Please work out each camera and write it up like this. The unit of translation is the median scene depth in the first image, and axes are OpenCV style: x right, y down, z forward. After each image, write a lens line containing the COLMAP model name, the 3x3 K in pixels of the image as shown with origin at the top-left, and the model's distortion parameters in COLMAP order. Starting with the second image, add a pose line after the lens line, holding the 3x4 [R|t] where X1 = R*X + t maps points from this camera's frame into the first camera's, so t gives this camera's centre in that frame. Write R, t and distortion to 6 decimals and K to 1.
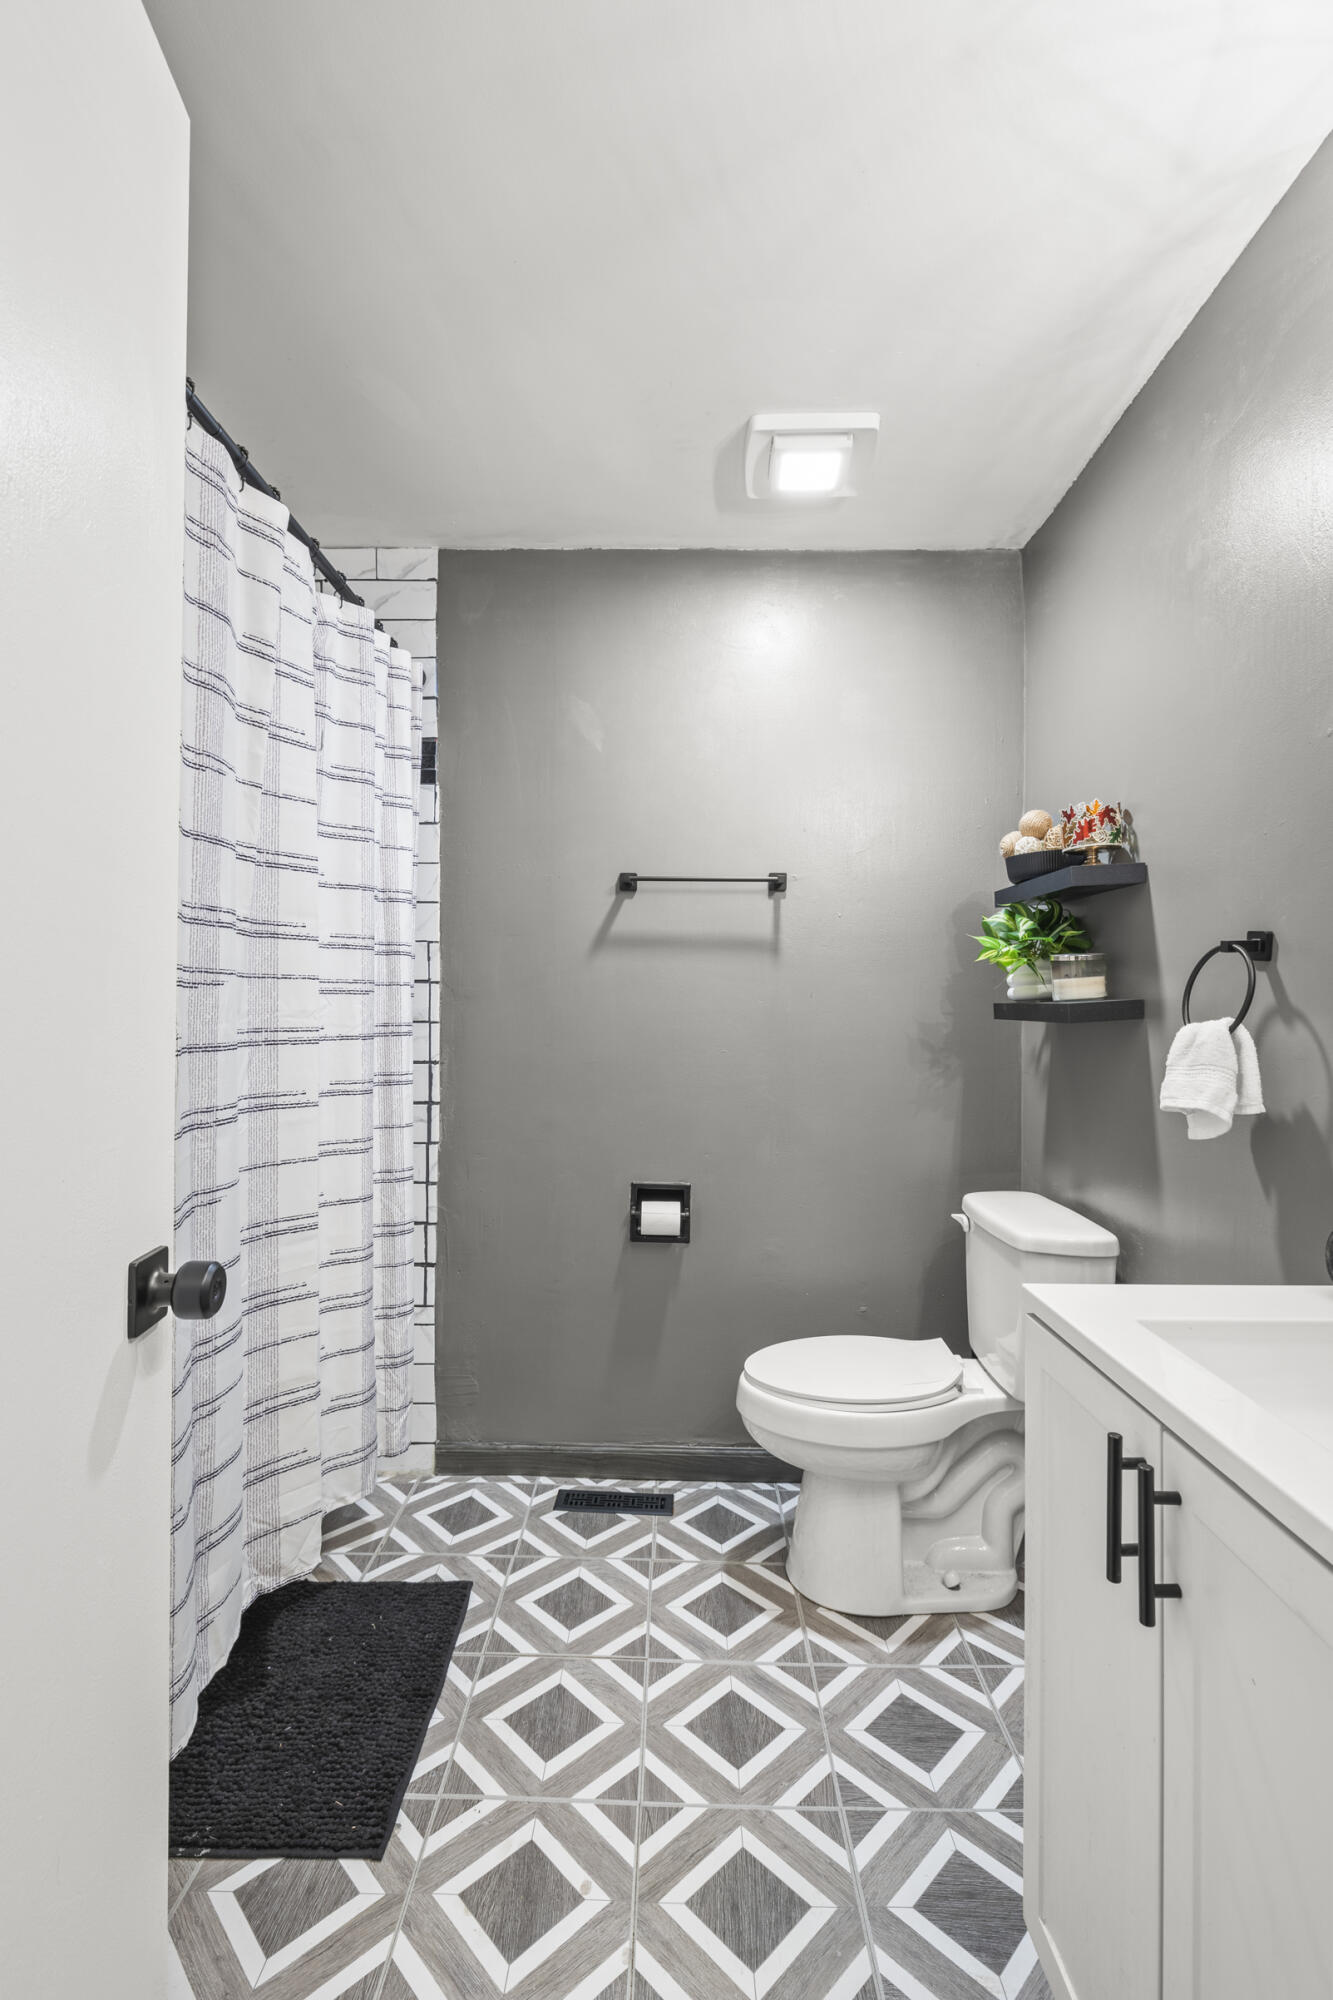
lens RADIAL K [[896.3, 0, 666.5], [0, 896.3, 1000.0], [0, 0, 1]] dist [-0.002222, 0.000058]
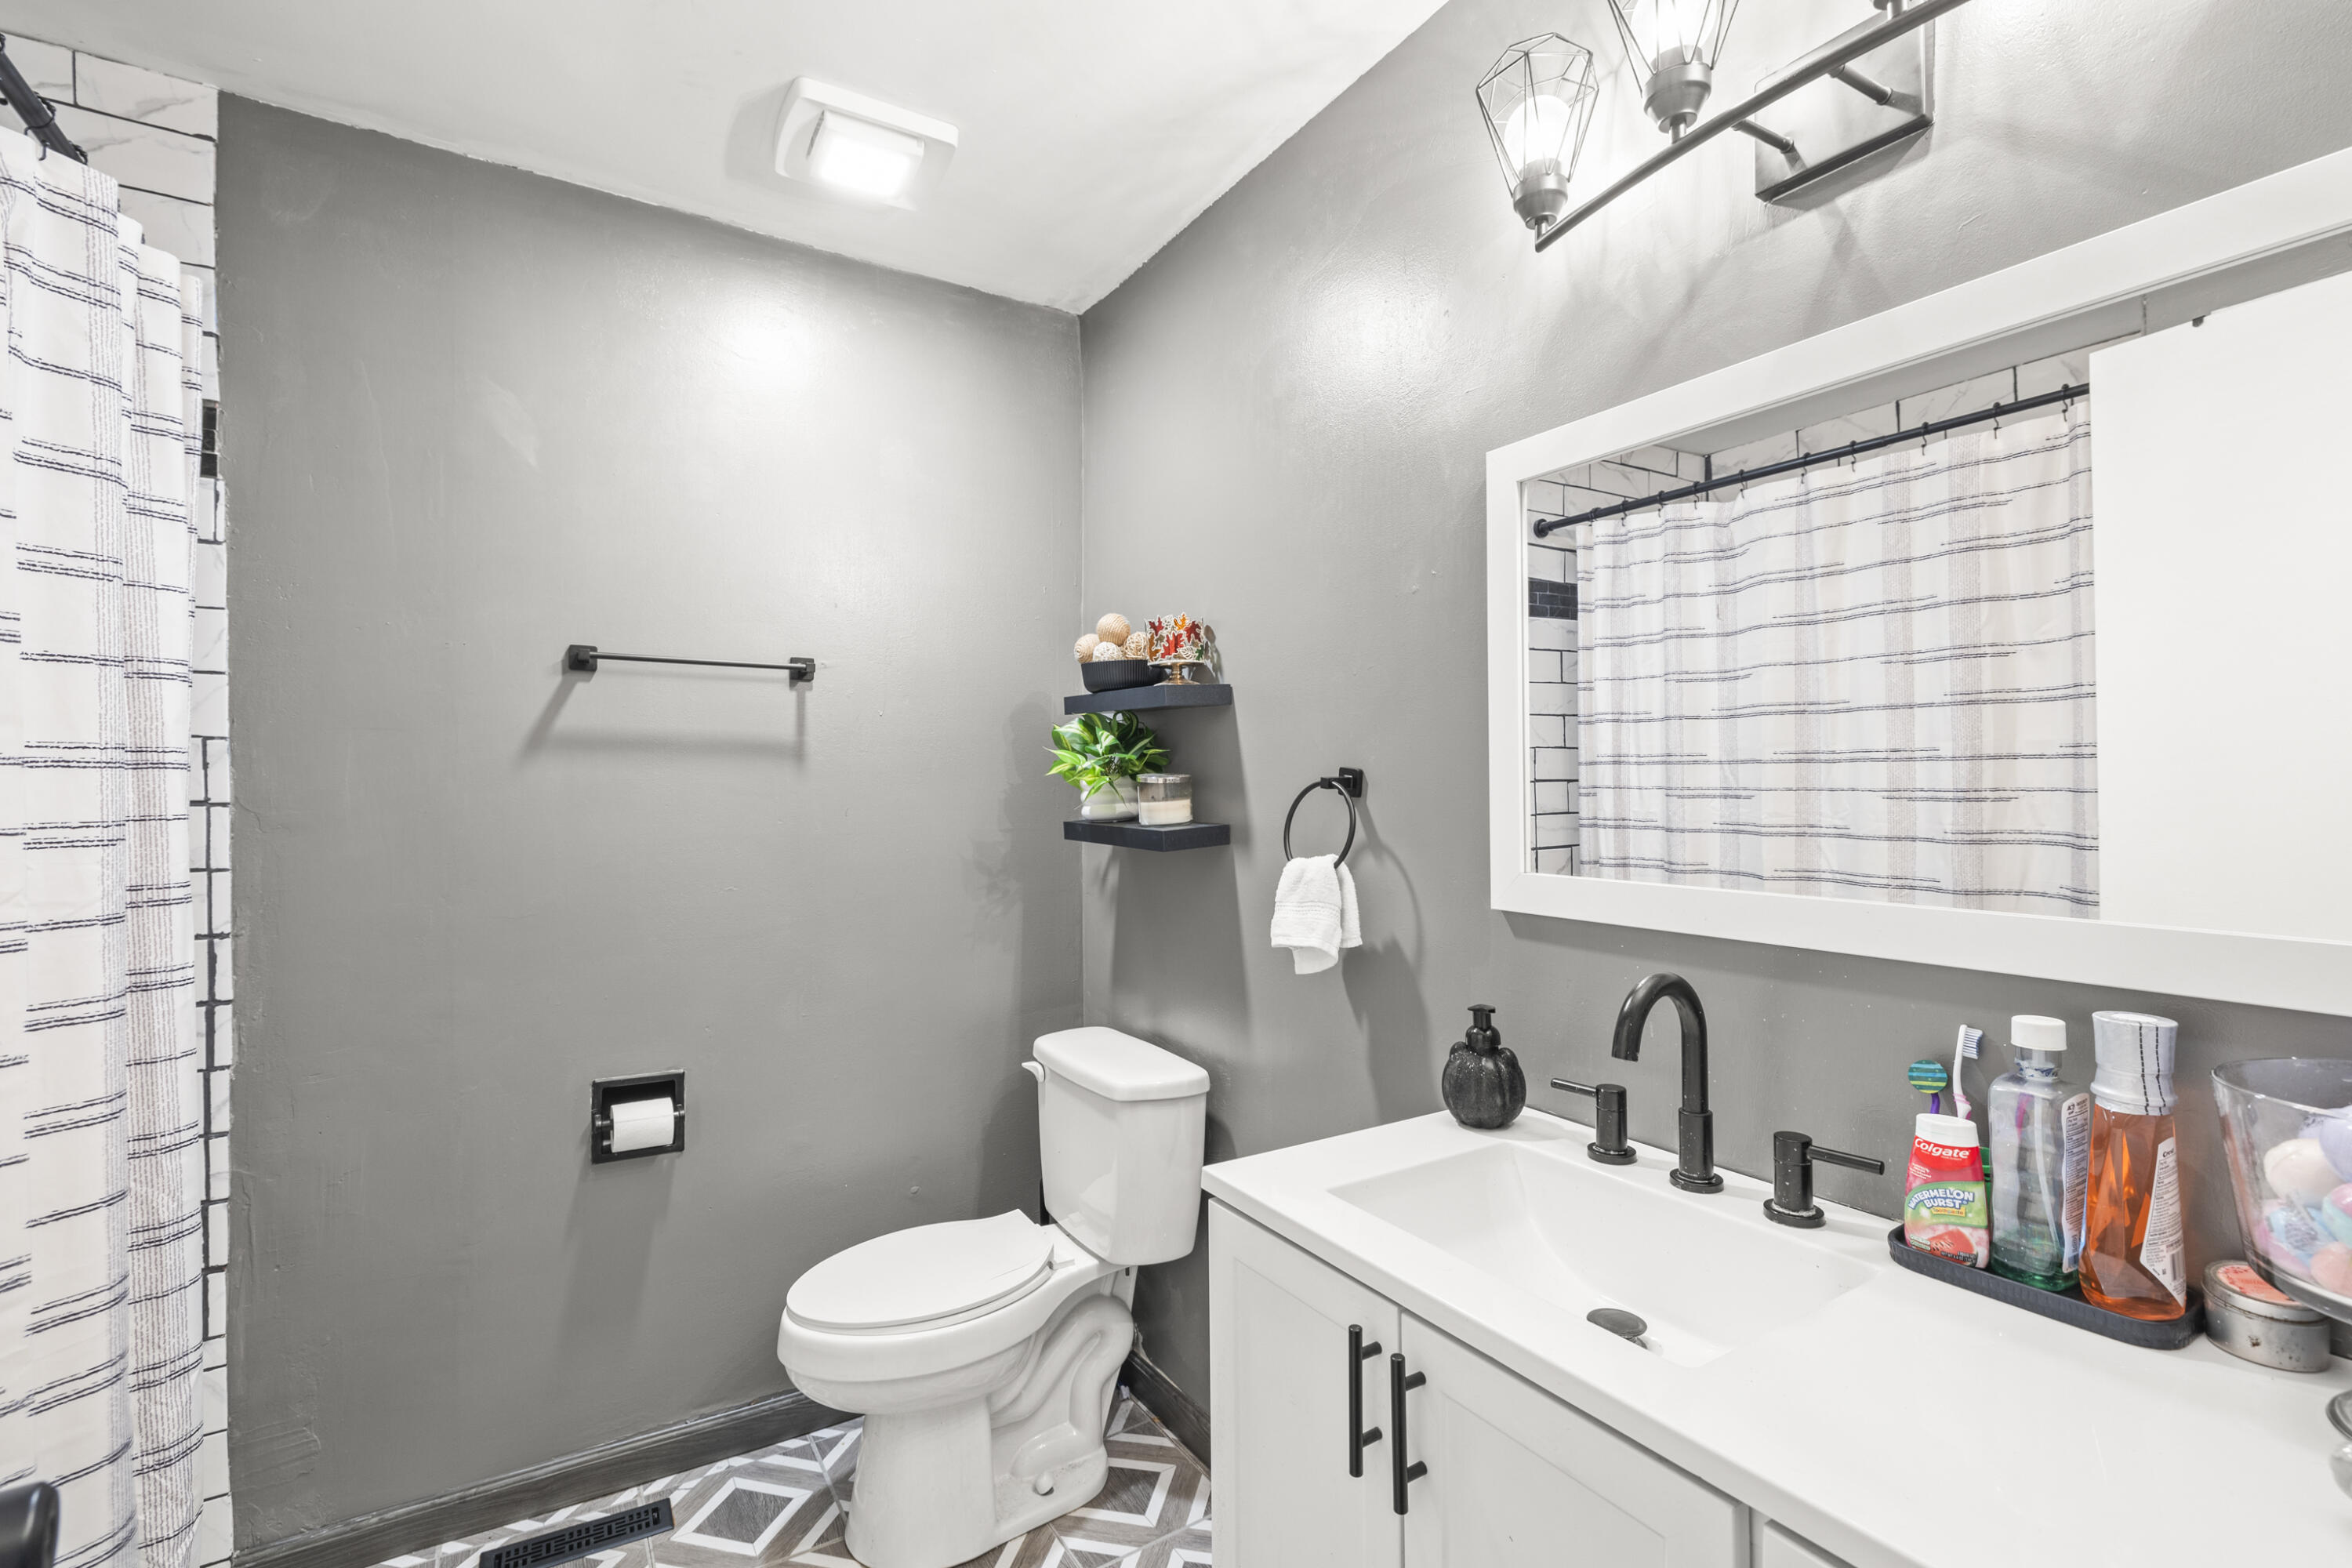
lens RADIAL K [[1055.3, 0, 1182.3], [0, 1055.3, 777.1], [0, 0, 1]] dist [-0.005155, 0.003929]
pose [[0.840534, -0.004278, 0.541742, -0.110230], [0.000218, 0.999971, 0.007558, -0.049992], [-0.541759, -0.006235, 0.840511, 0.048988]]
